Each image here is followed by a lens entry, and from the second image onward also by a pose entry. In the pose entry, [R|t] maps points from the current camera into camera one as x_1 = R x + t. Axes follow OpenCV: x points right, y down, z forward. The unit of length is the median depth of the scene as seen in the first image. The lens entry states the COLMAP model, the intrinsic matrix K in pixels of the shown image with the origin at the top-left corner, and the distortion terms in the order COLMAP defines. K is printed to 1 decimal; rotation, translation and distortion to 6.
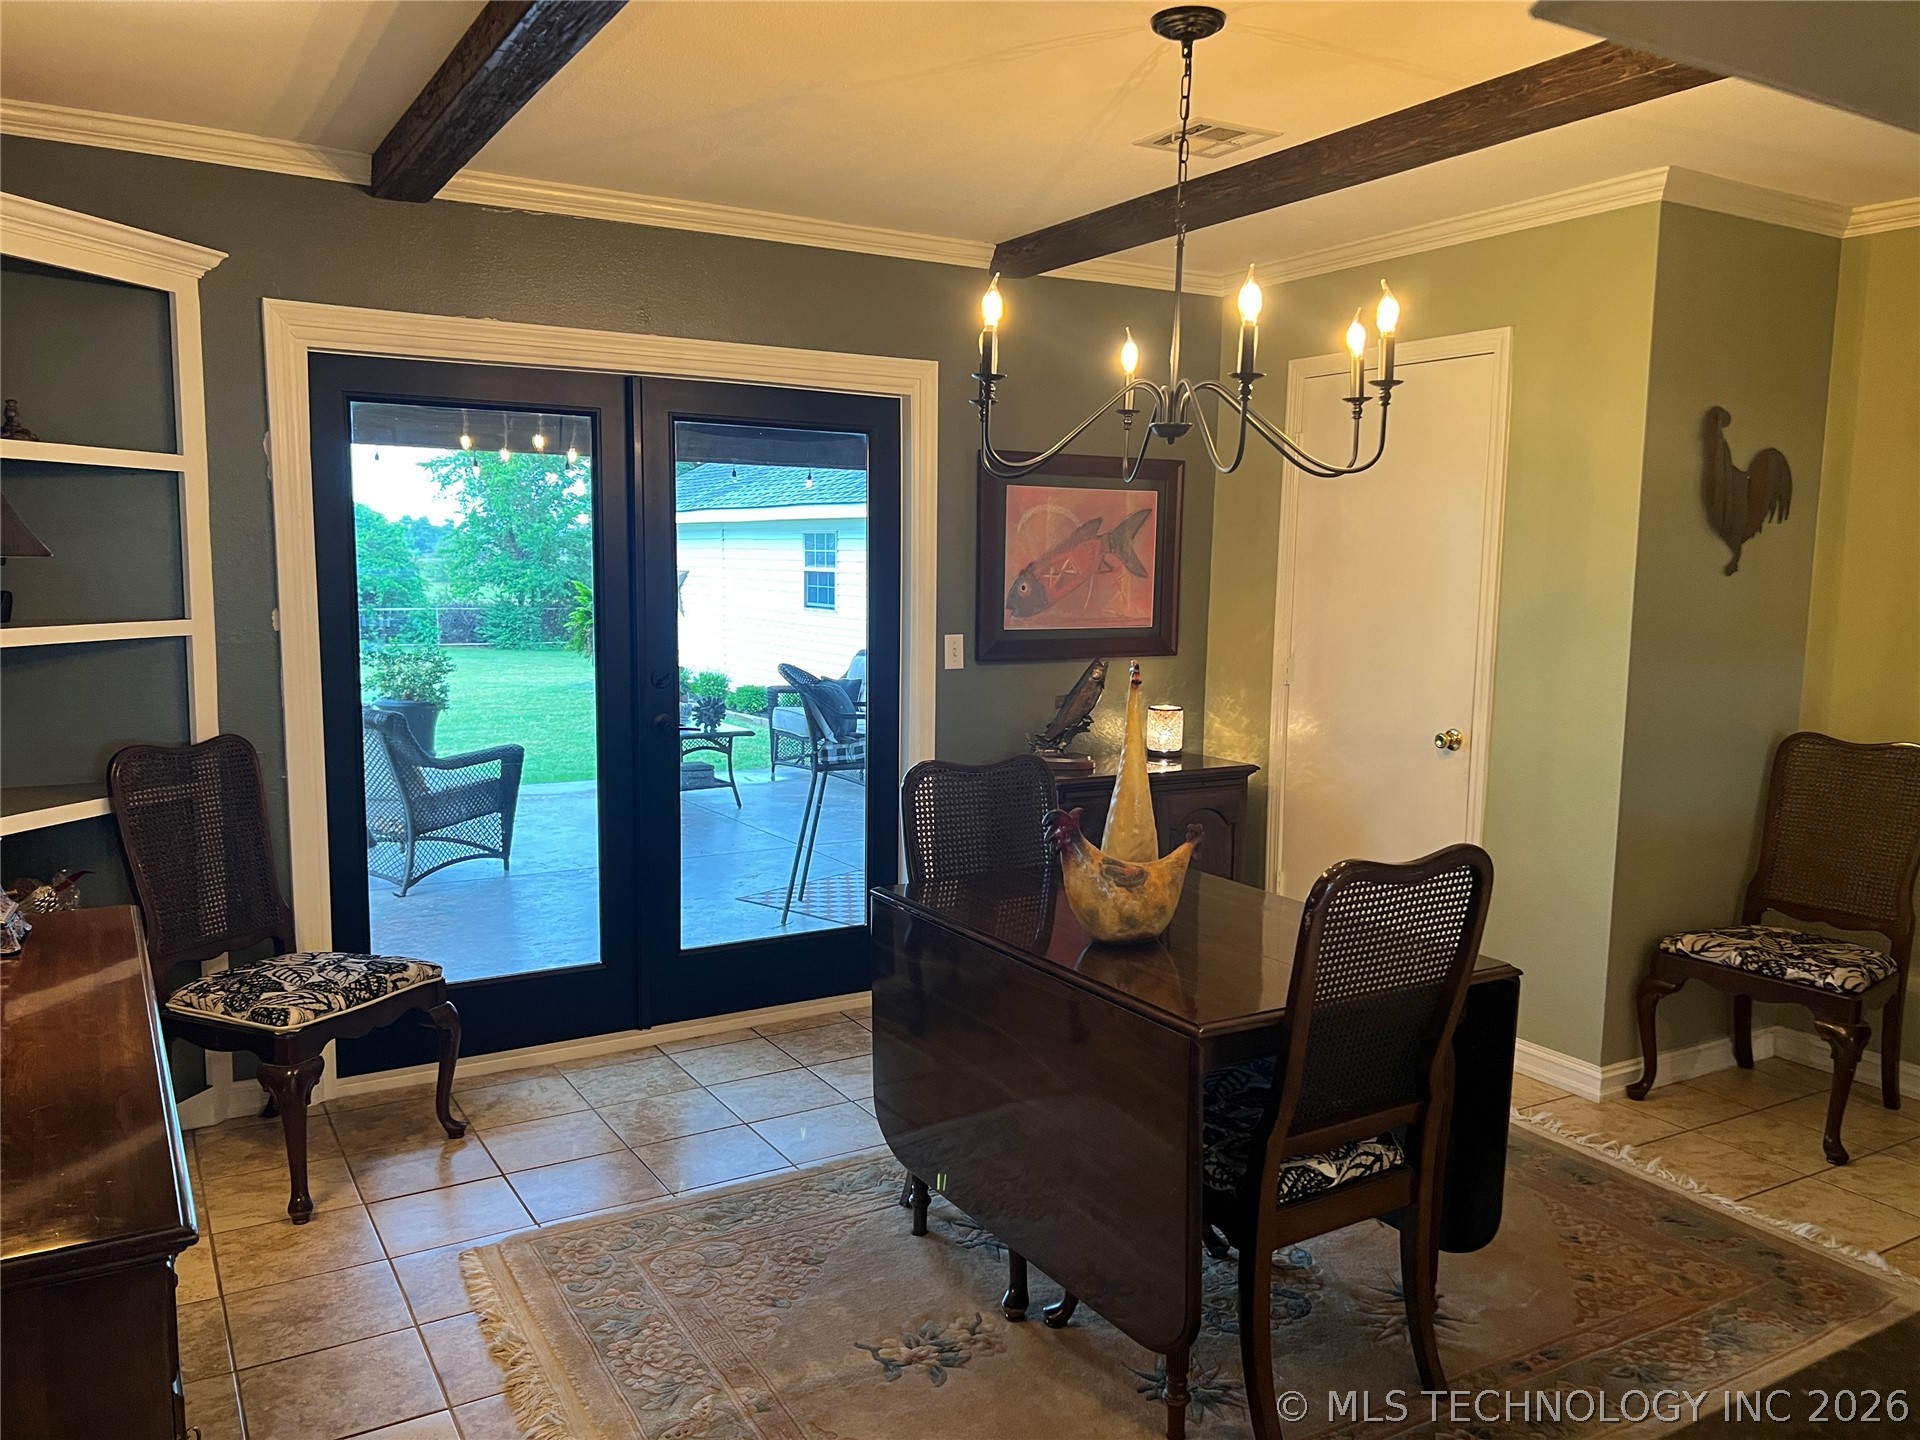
lens RADIAL K [[1448.9, 0, 960.0], [0, 1448.9, 720.0], [0, 0, 1]] dist [0.101439, -0.121465]
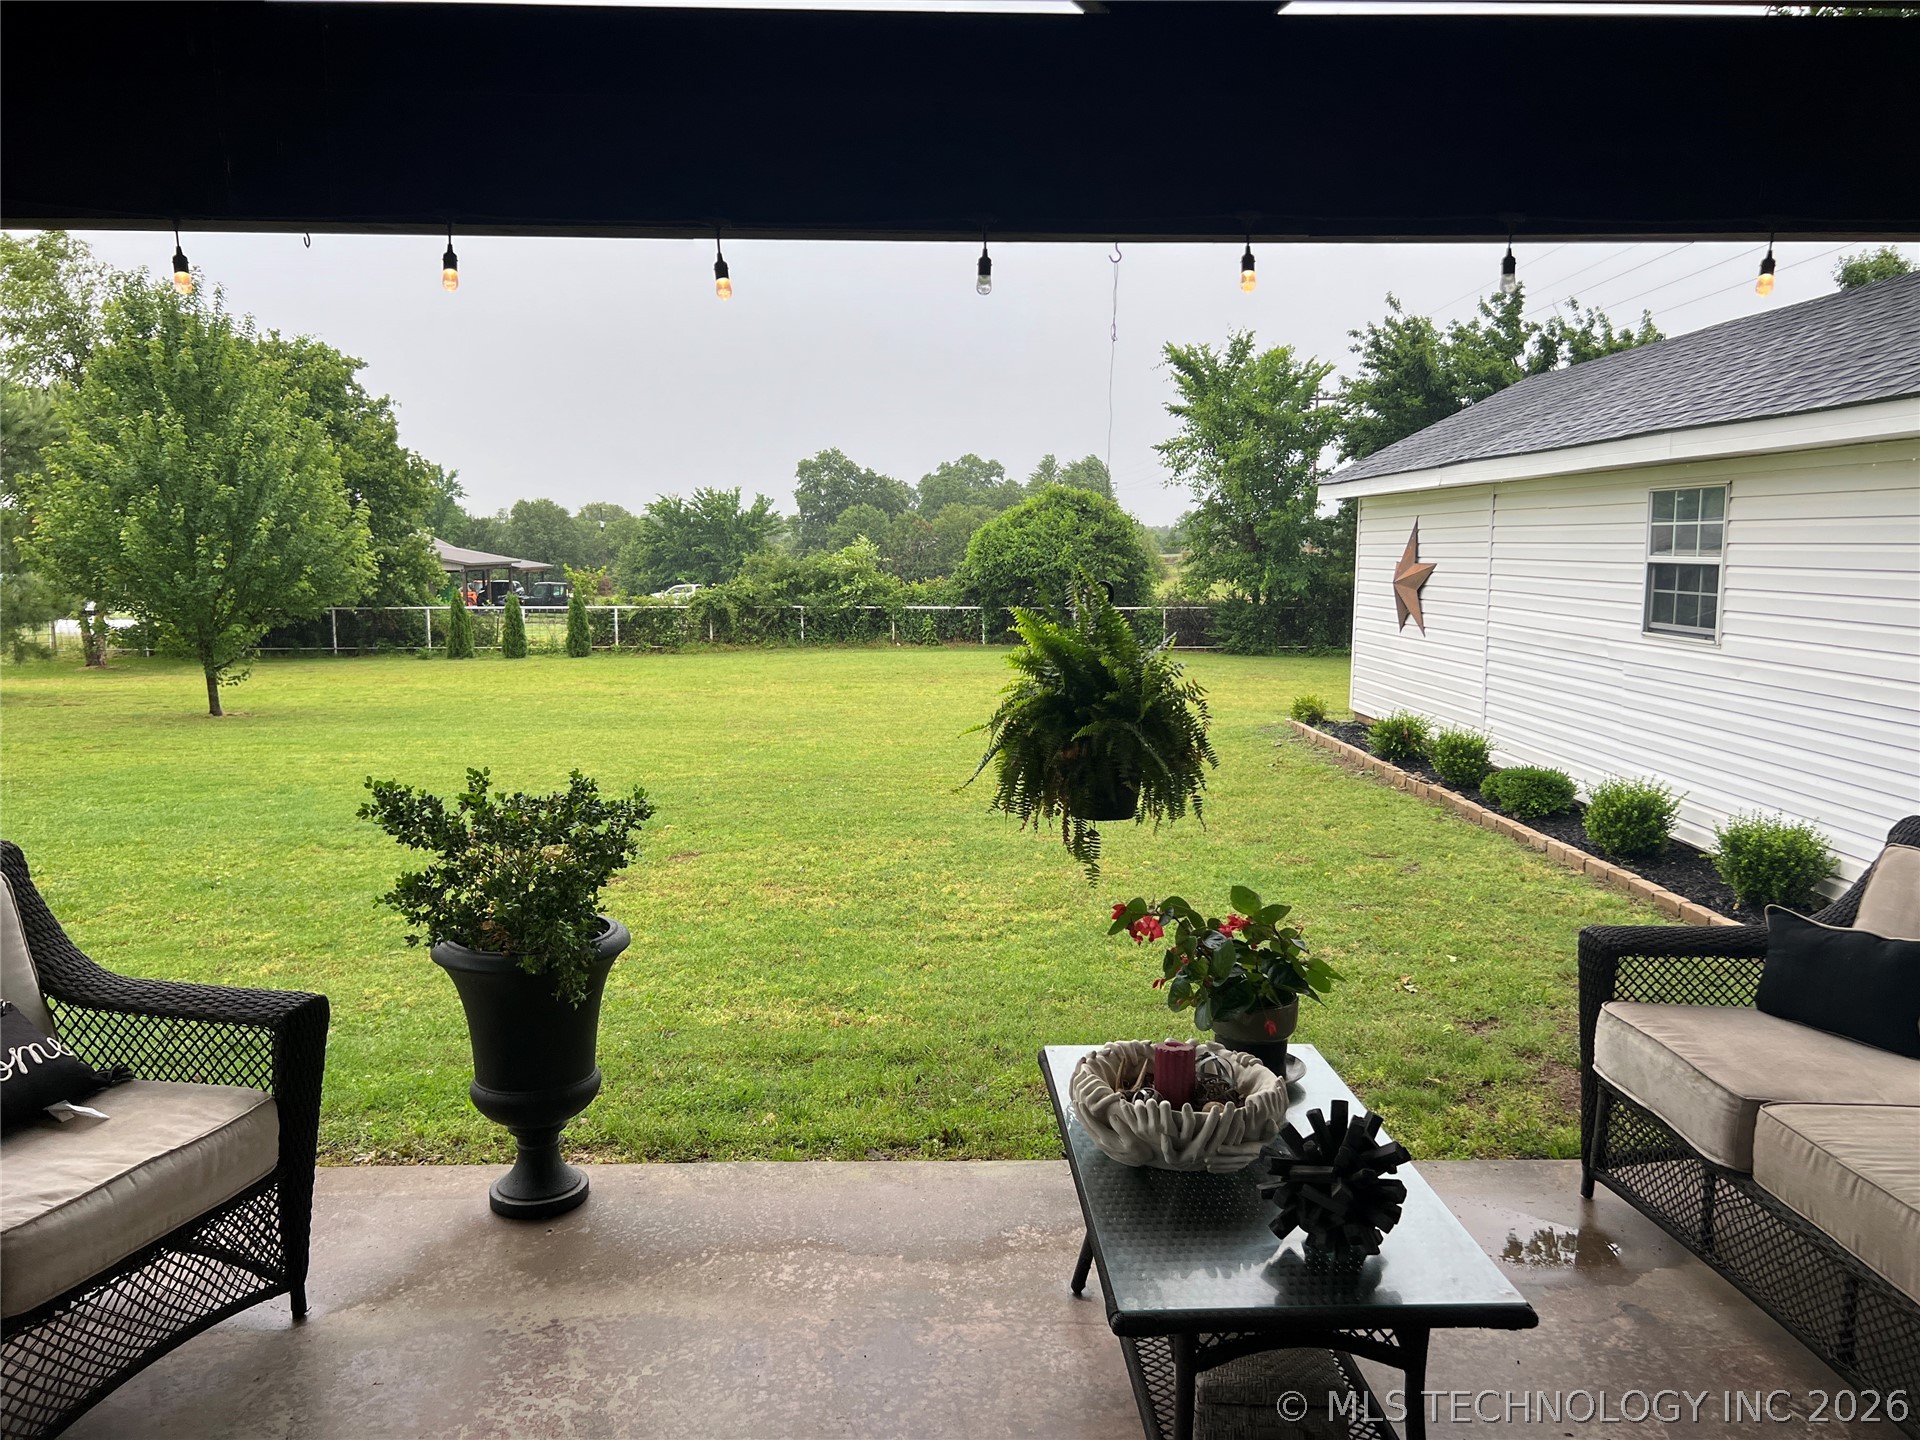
lens RADIAL K [[1462.9, 0, 960.0], [0, 1462.9, 720.0], [0, 0, 1]] dist [0.003991, 0.006876]
pose [[0.870864, 0.046111, -0.489356, -0.224496], [-0.043667, 0.998911, 0.016415, -0.156297], [0.489580, 0.007073, 0.871930, 1.489041]]
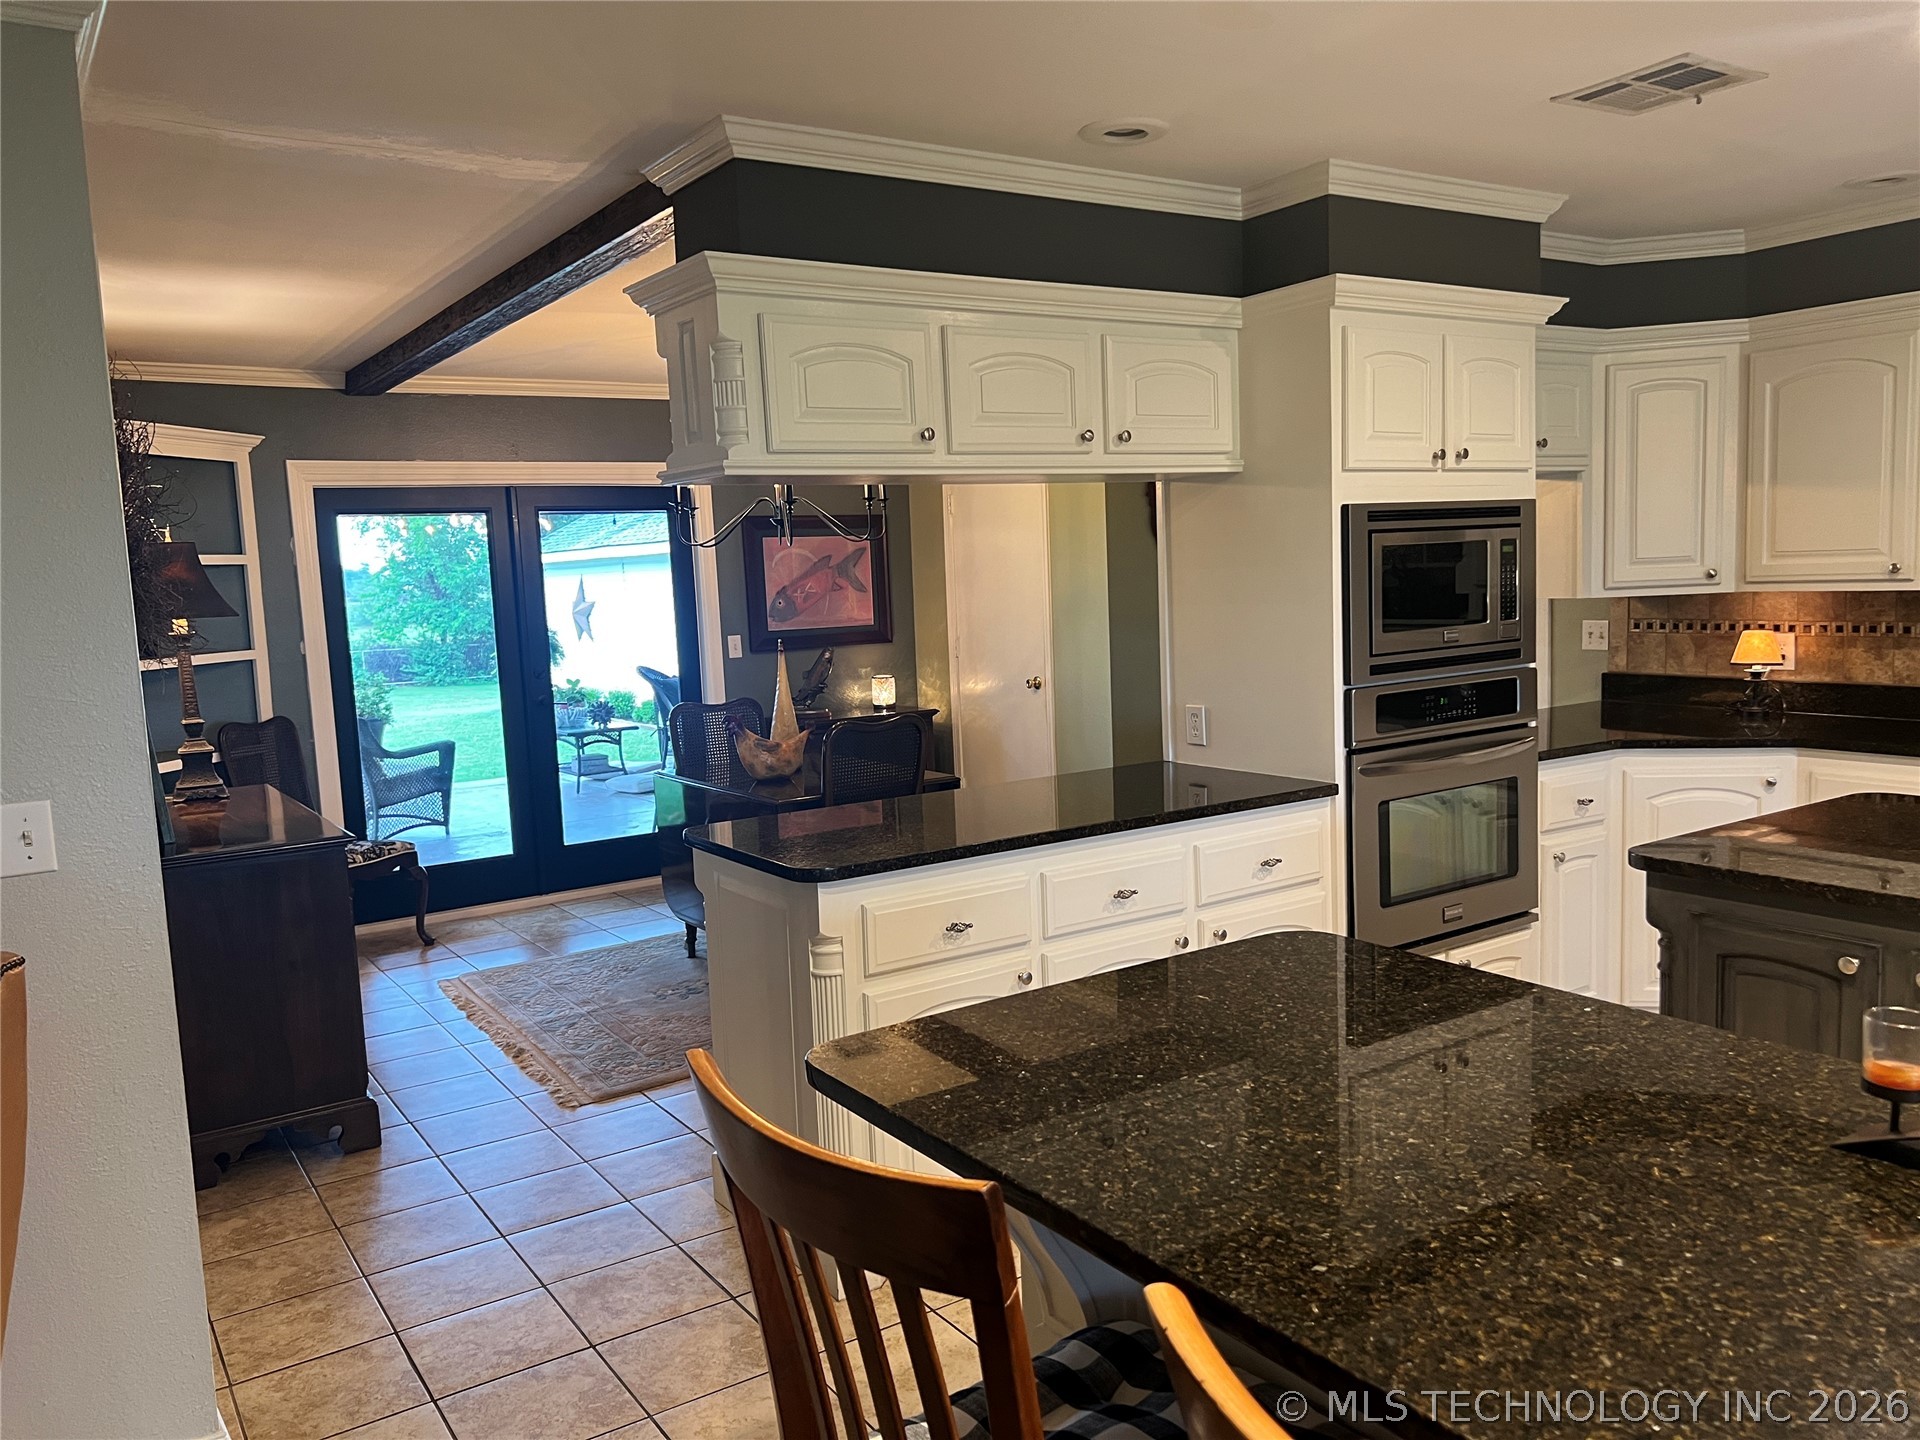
lens RADIAL K [[1448.9, 0, 960.0], [0, 1448.9, 720.0], [0, 0, 1]] dist [0.101439, -0.121465]
pose [[0.997208, -0.060093, 0.044339, 0.161943], [0.060465, 0.998145, -0.007091, 0.056346], [-0.043831, 0.009752, 0.998991, -0.559560]]
